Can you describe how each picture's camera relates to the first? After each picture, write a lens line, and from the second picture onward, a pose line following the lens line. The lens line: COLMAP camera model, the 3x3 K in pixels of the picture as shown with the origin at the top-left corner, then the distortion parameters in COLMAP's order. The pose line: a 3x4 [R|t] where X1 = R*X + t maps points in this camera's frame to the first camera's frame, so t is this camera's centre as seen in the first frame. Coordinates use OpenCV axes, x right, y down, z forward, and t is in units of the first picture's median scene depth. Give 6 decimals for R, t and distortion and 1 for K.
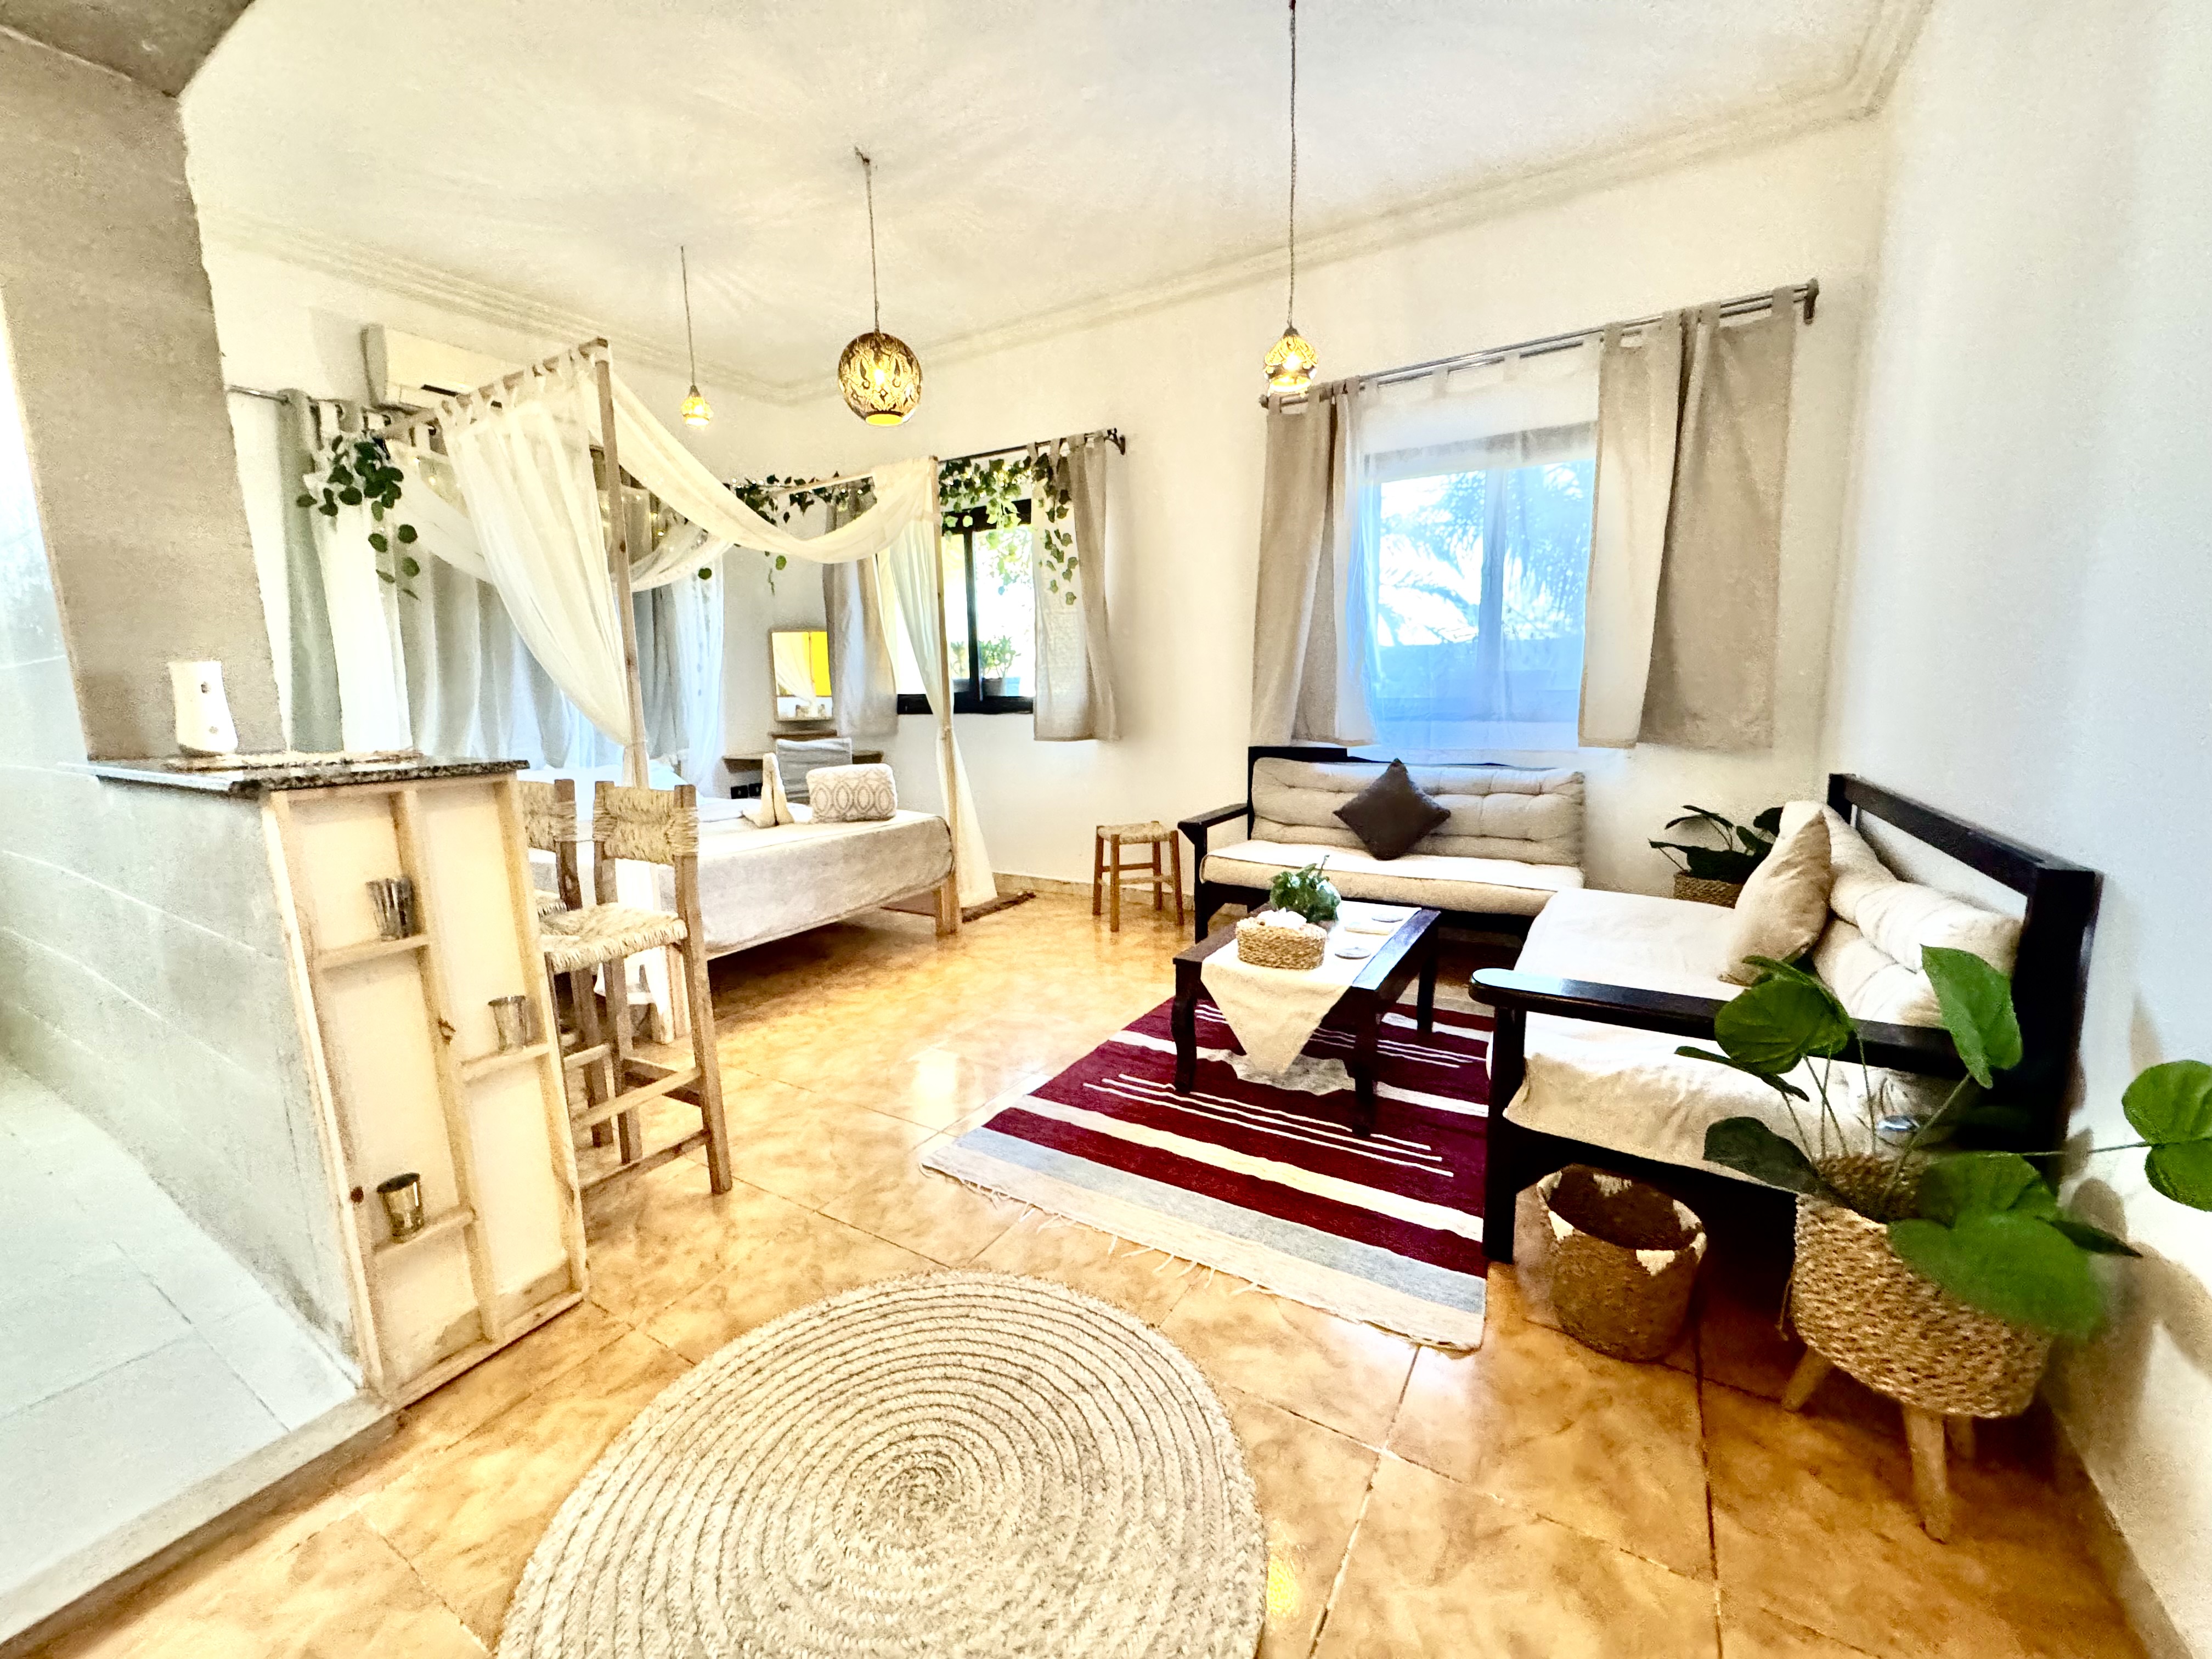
lens RADIAL K [[883.2, 0, 1105.9], [0, 883.2, 826.8], [0, 0, 1]] dist [-0.002192, 0.000306]
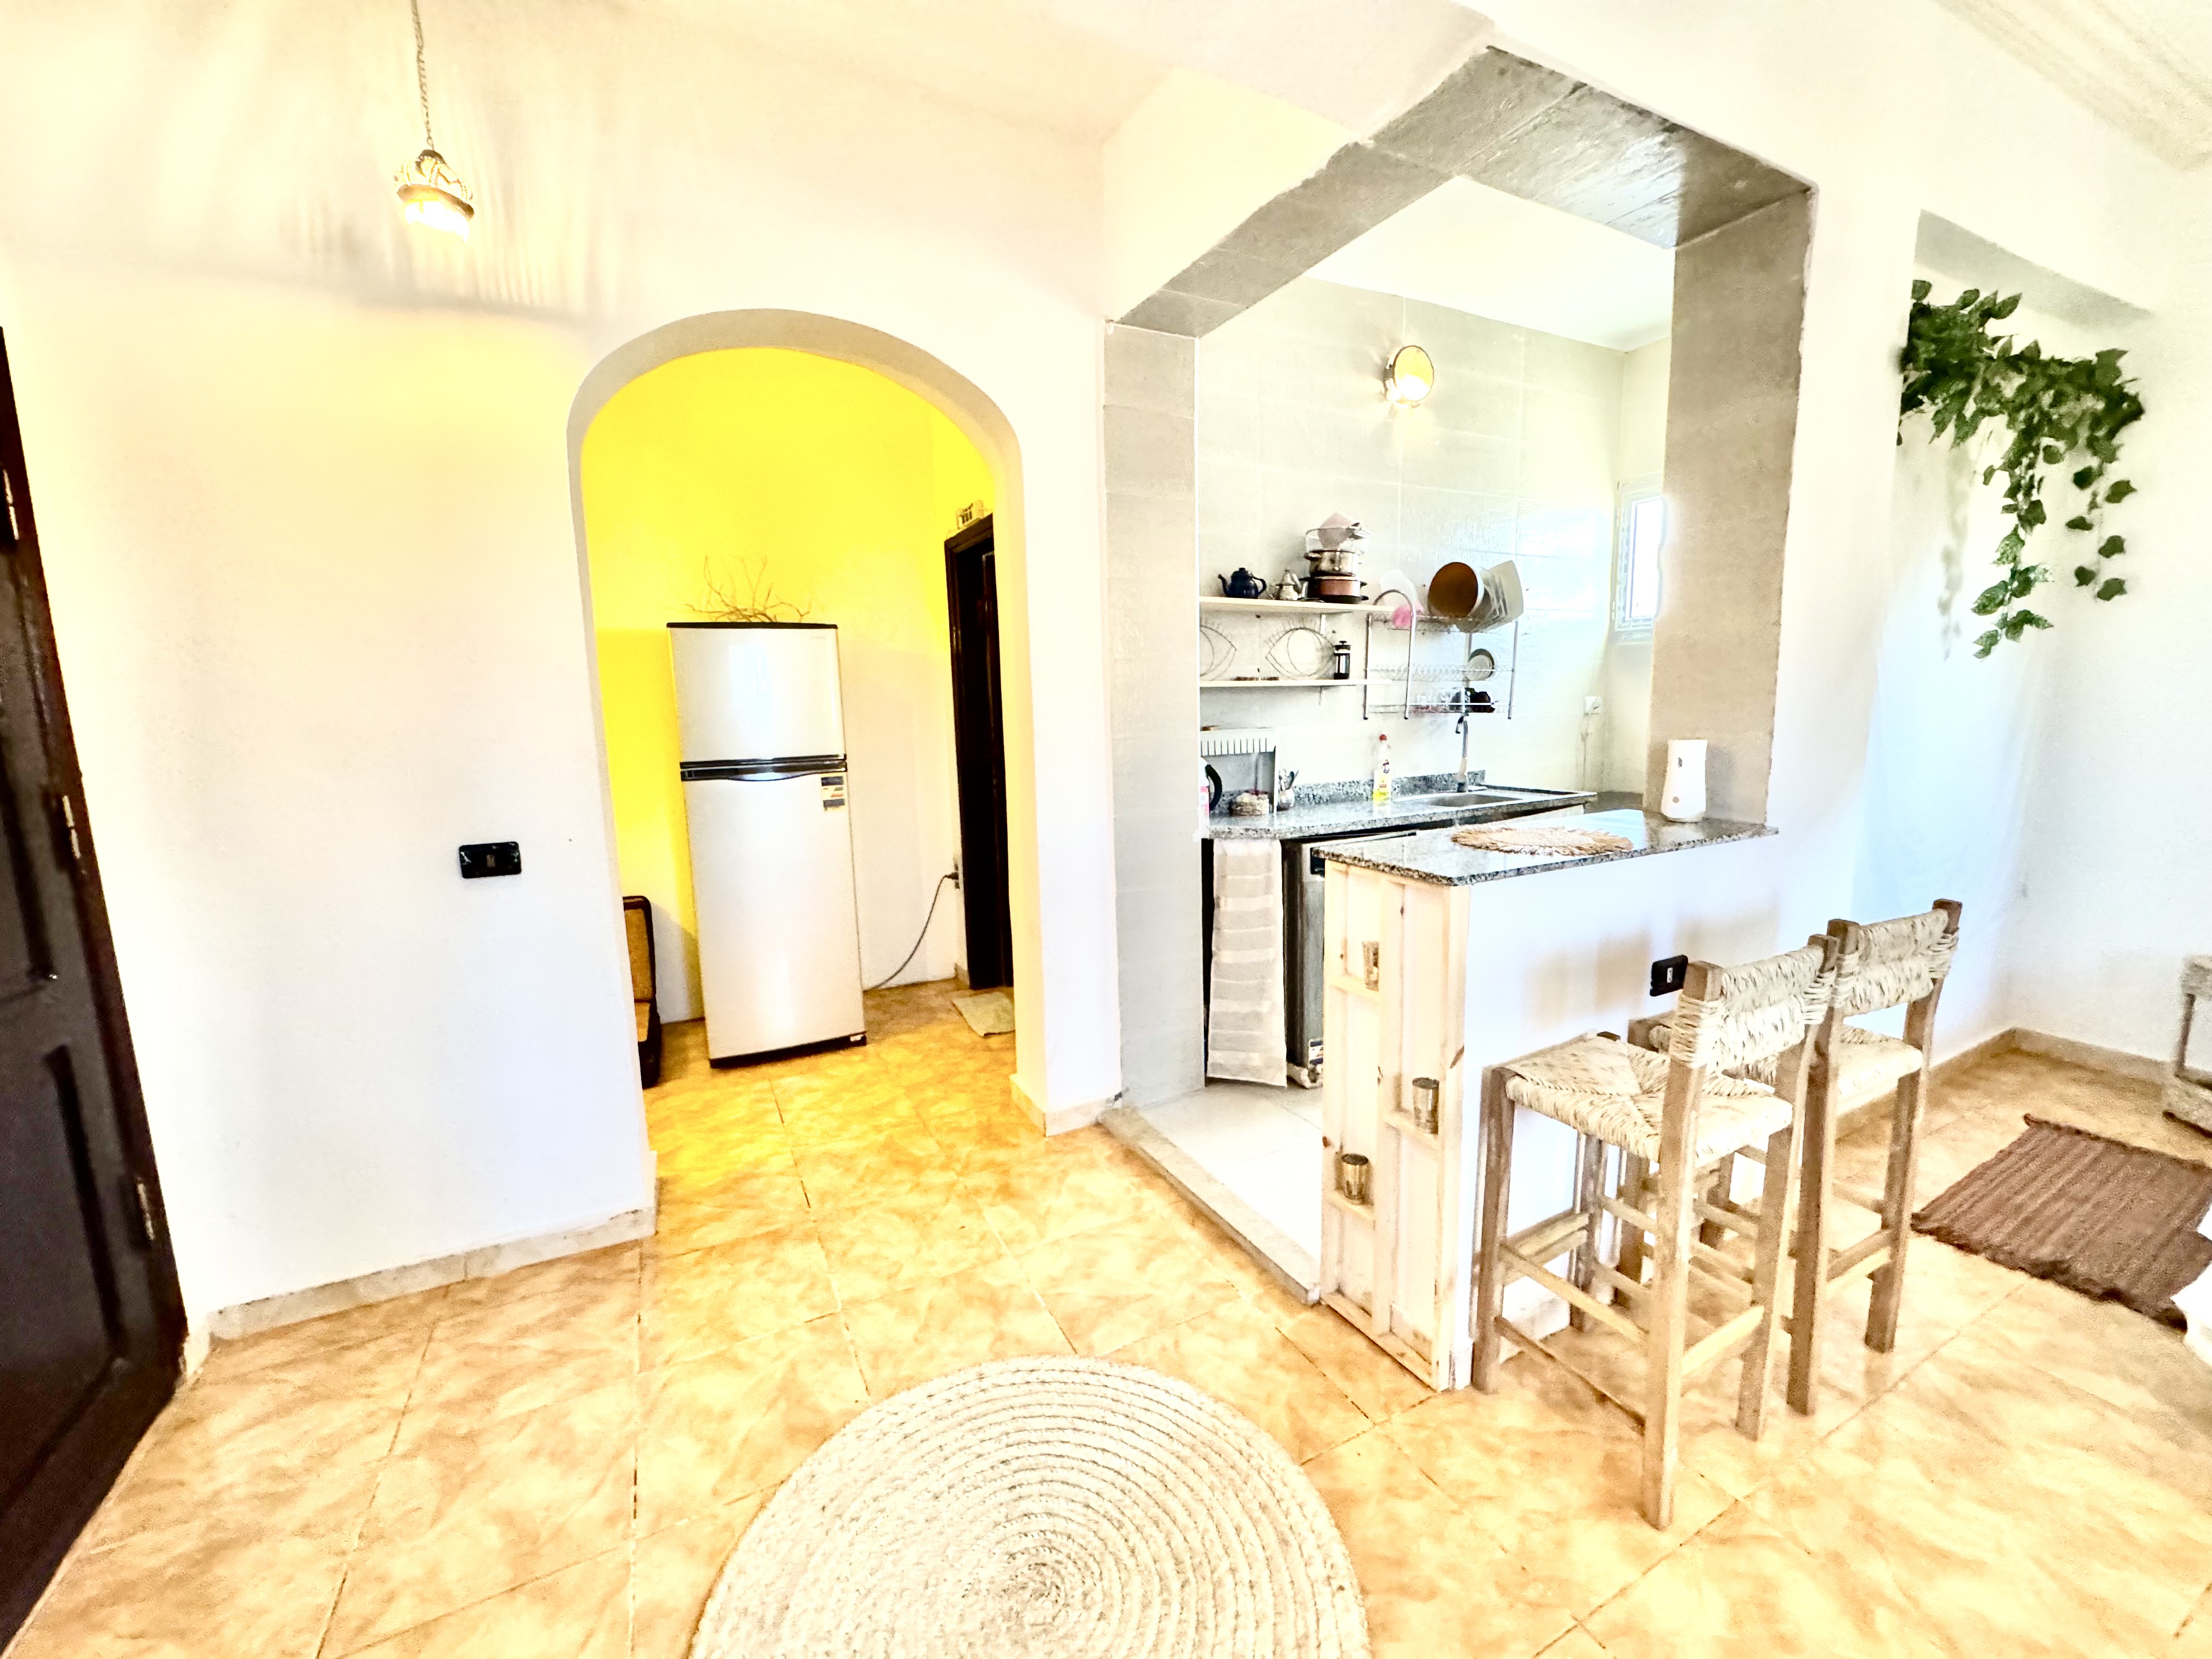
lens RADIAL K [[883.2, 0, 1105.9], [0, 883.2, 826.8], [0, 0, 1]] dist [-0.002192, 0.000306]
pose [[-0.520516, 0.156347, -0.839416, 0.154854], [-0.095411, 0.966286, 0.239141, -0.129569], [0.848505, 0.204566, -0.488050, 0.441047]]
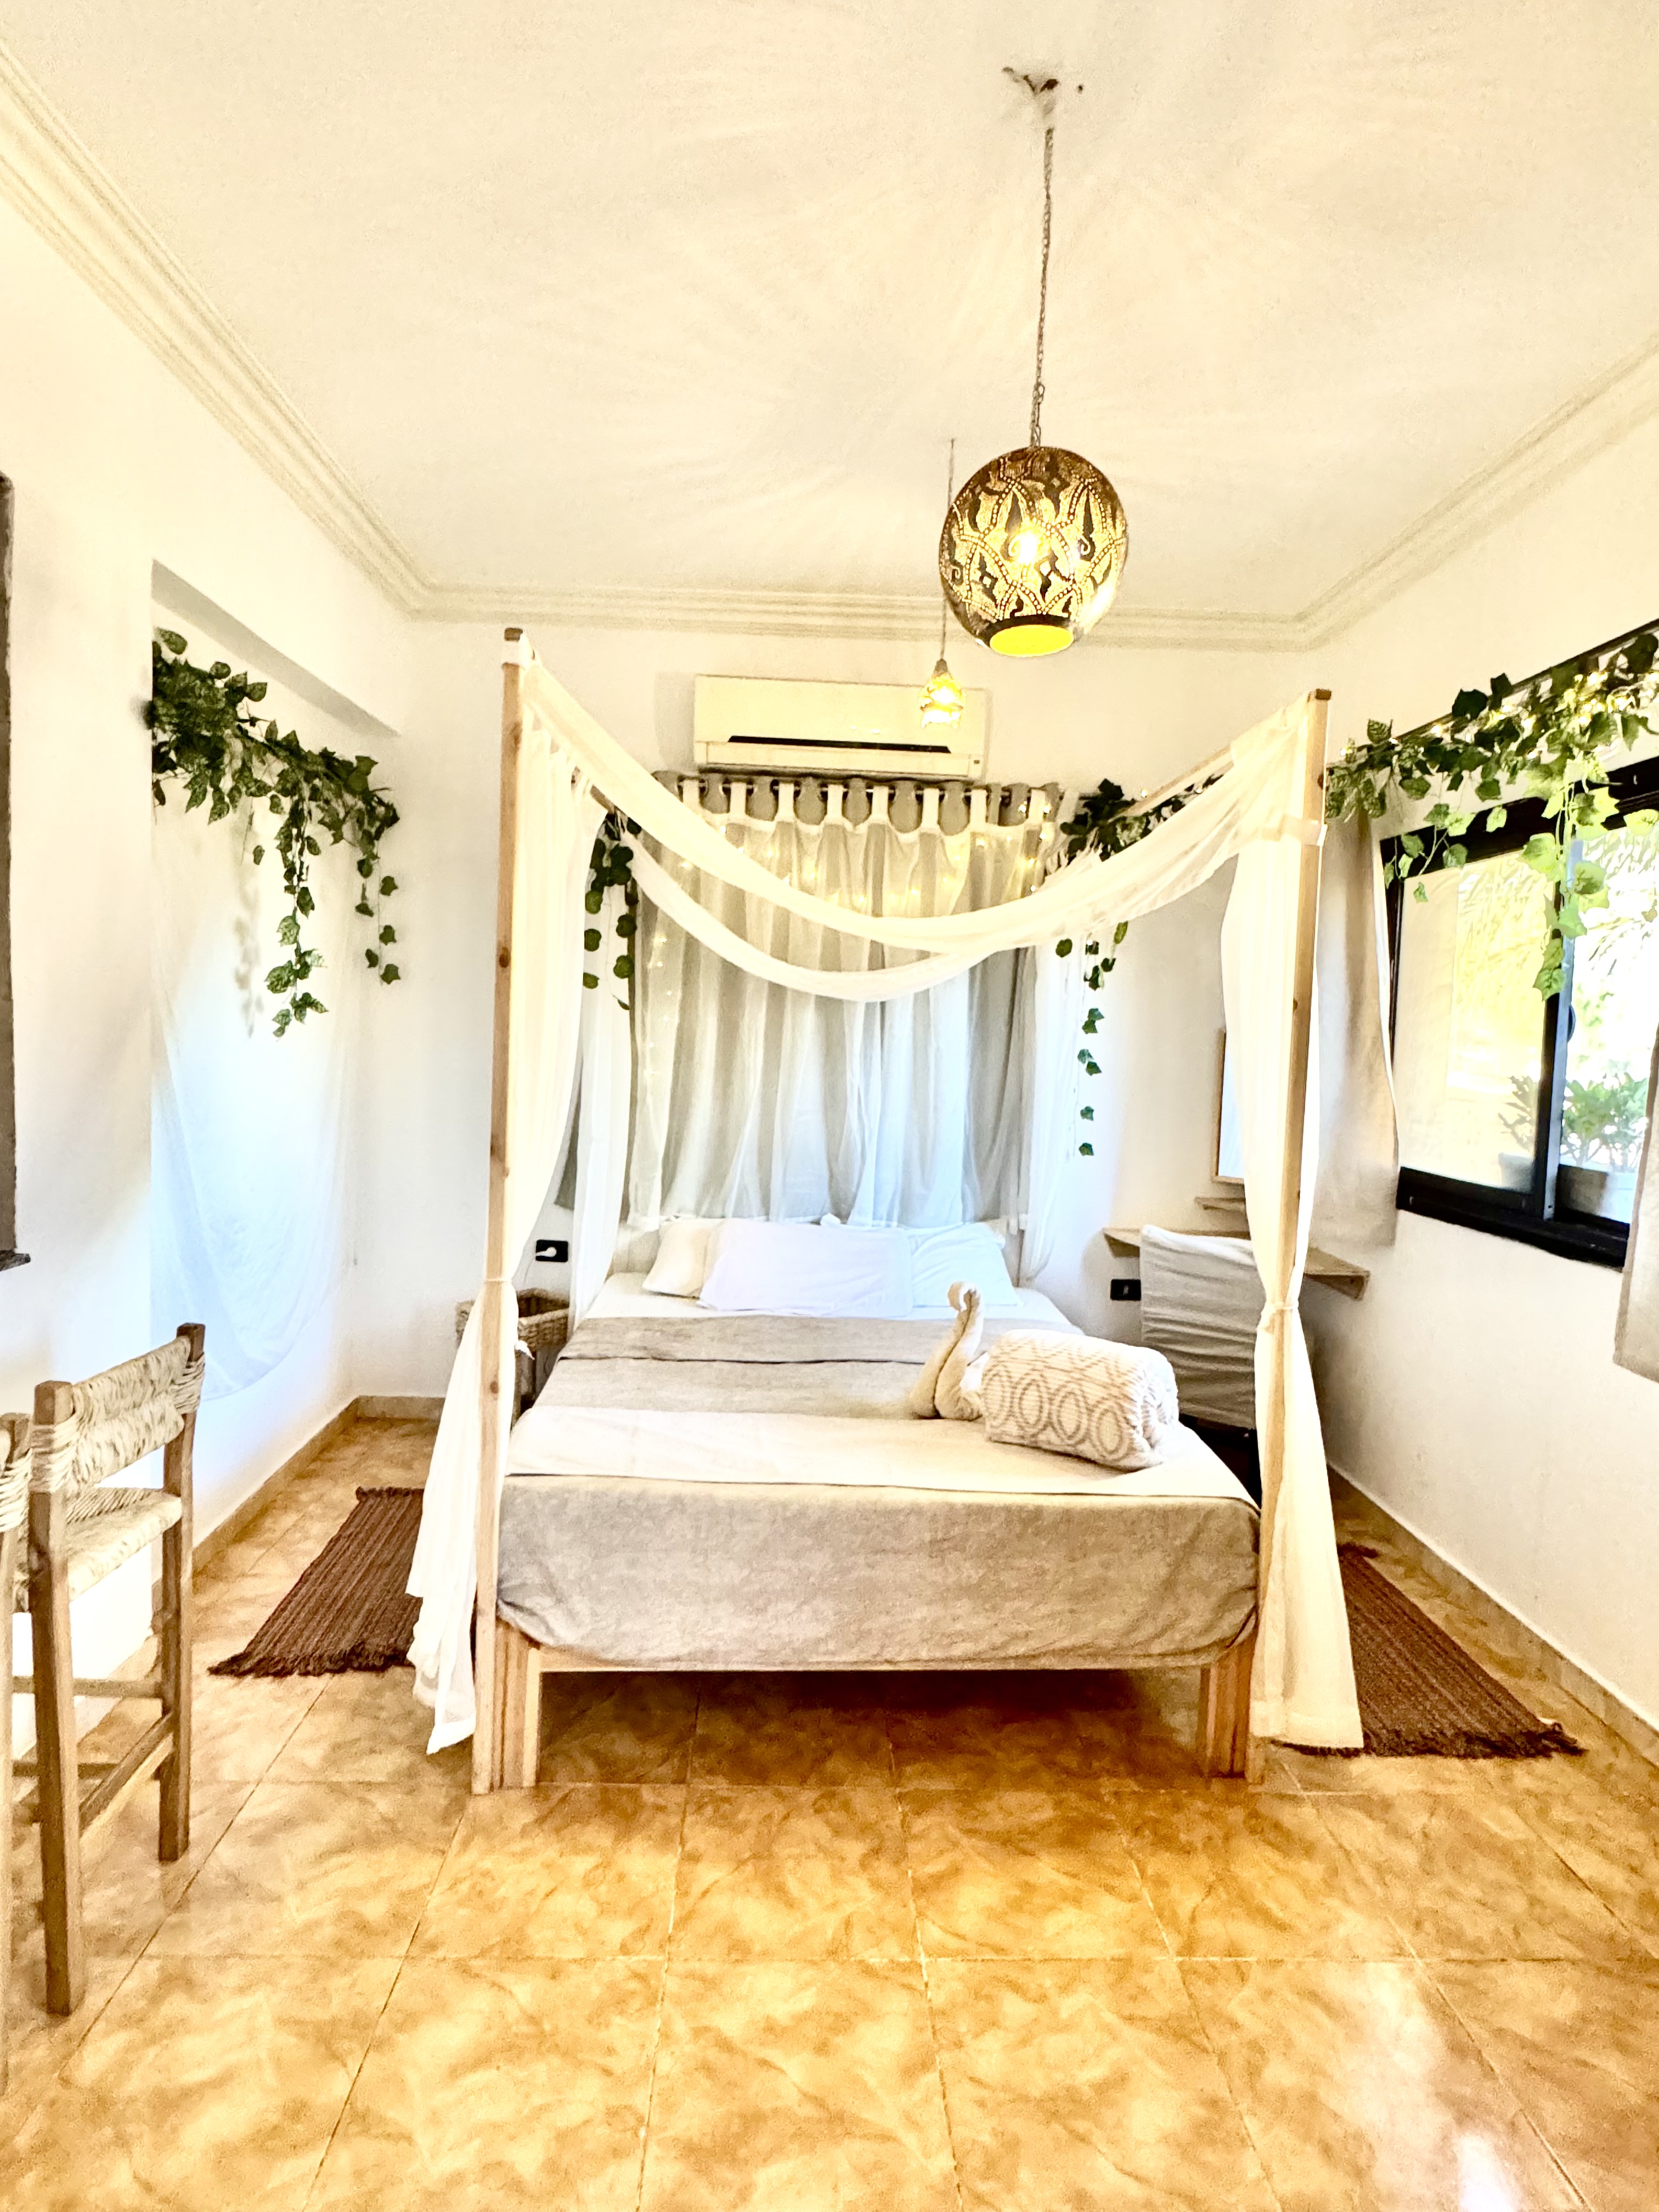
lens RADIAL K [[1133.0, 0, 831.2], [0, 1133.0, 1099.0], [0, 0, 1]] dist [-0.000814, -0.000453]
pose [[0.552920, 0.091664, -0.828177, 0.150045], [-0.176651, 0.984232, -0.009002, -0.173696], [0.814294, 0.151275, 0.560394, 0.518679]]
